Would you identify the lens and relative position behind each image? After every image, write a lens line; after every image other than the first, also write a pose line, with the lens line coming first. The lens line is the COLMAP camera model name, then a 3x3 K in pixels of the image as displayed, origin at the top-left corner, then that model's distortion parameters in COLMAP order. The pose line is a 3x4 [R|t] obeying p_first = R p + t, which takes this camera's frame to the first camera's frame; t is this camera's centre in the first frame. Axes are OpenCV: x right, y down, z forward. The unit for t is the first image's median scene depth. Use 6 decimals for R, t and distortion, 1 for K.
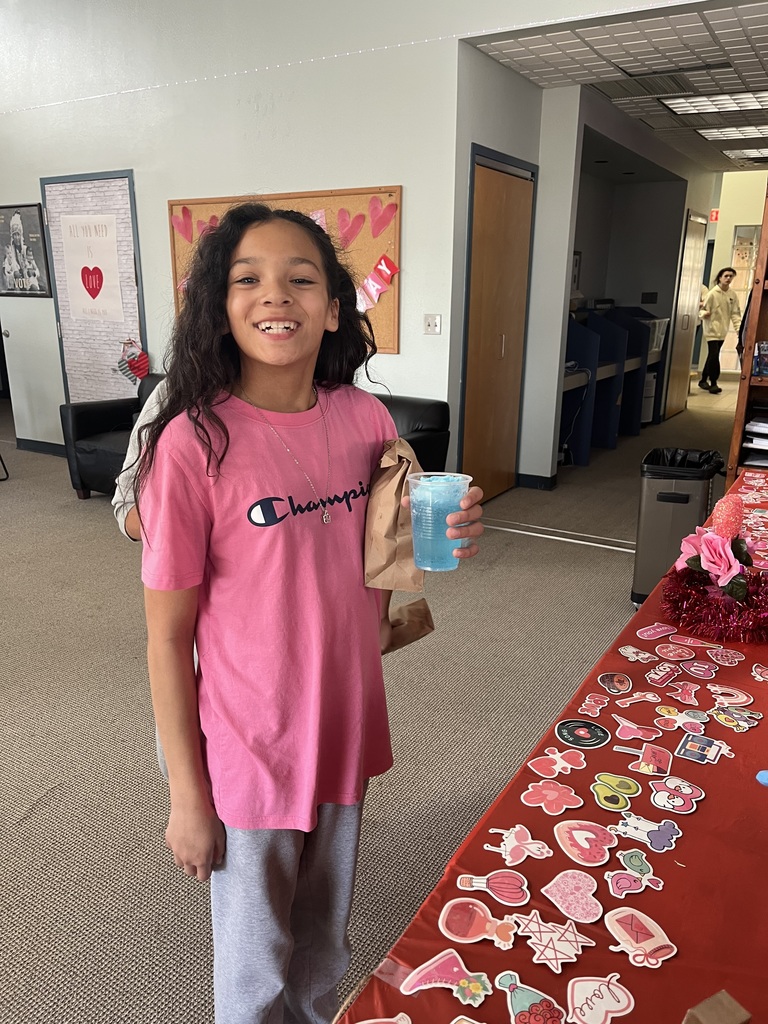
lens RADIAL K [[761.8, 0, 374.8], [0, 761.8, 516.3], [0, 0, 1]] dist [0.102199, -0.138533]
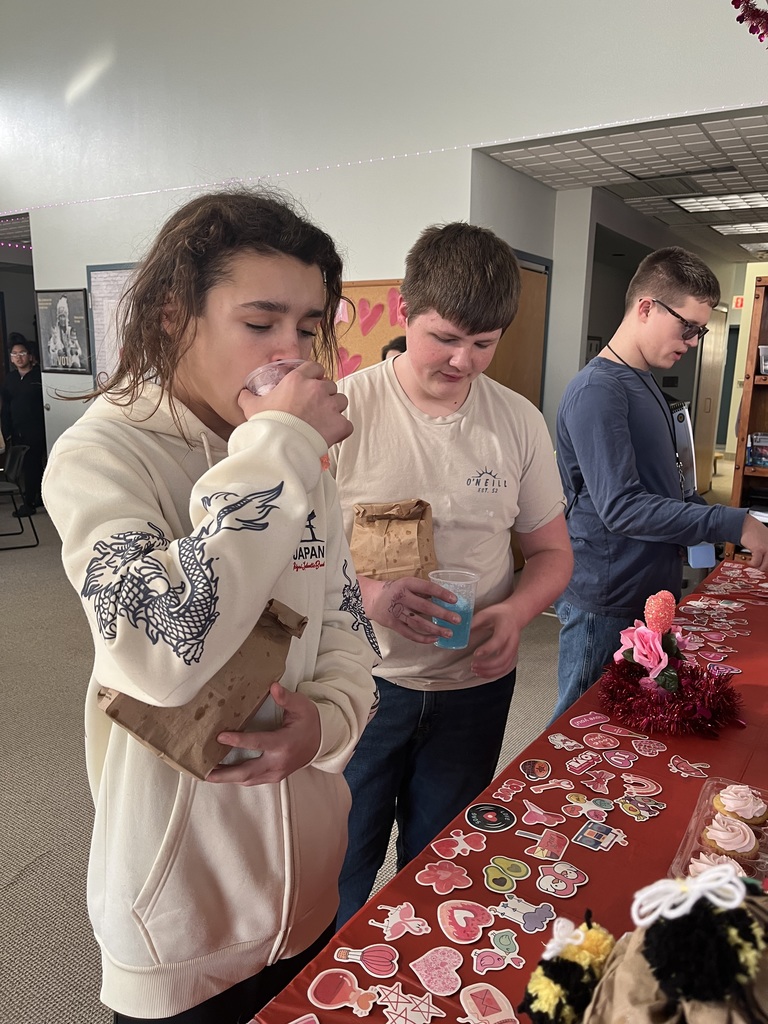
lens RADIAL K [[762.2, 0, 382.6], [0, 762.2, 518.3], [0, 0, 1]] dist [0.086993, -0.116633]
pose [[0.999088, 0.021860, -0.036686, 0.136534], [-0.025020, 0.995806, -0.088007, -0.030178], [0.034609, 0.088844, 0.995444, -0.094102]]
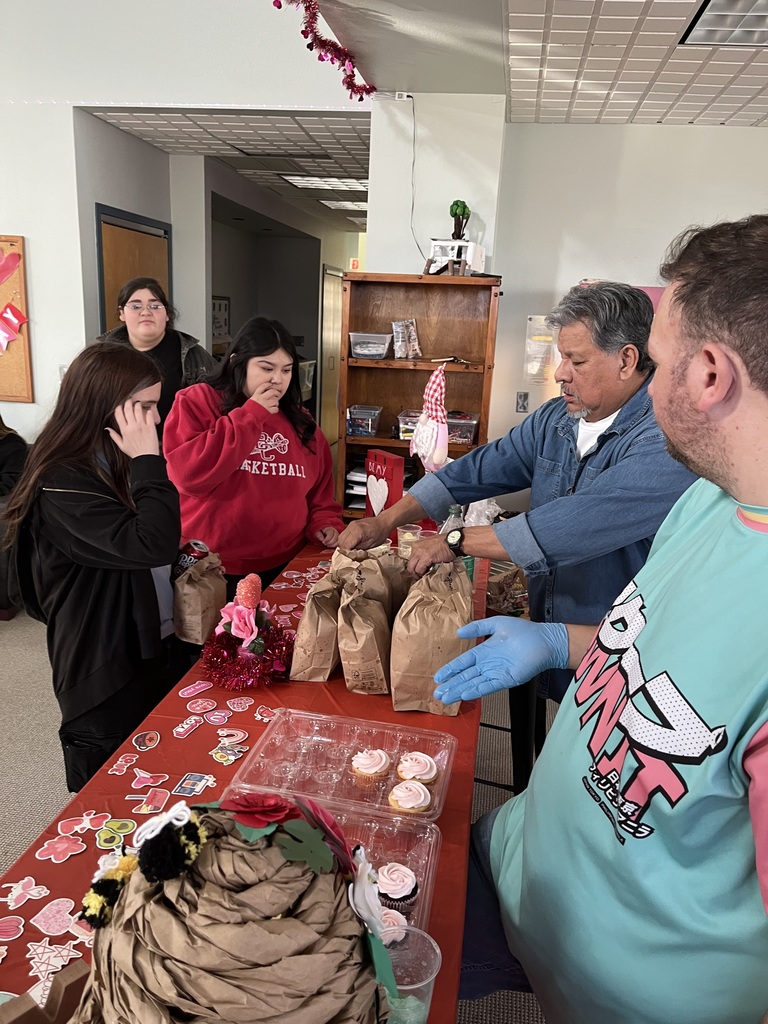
lens RADIAL K [[769.9, 0, 384.0], [0, 769.9, 512.0], [0, 0, 1]] dist [0.076343, -0.110910]
pose [[0.917435, -0.056182, 0.393900, 0.191882], [0.069183, 0.997426, -0.018871, -0.111956], [-0.391826, 0.044564, 0.918960, -0.356048]]
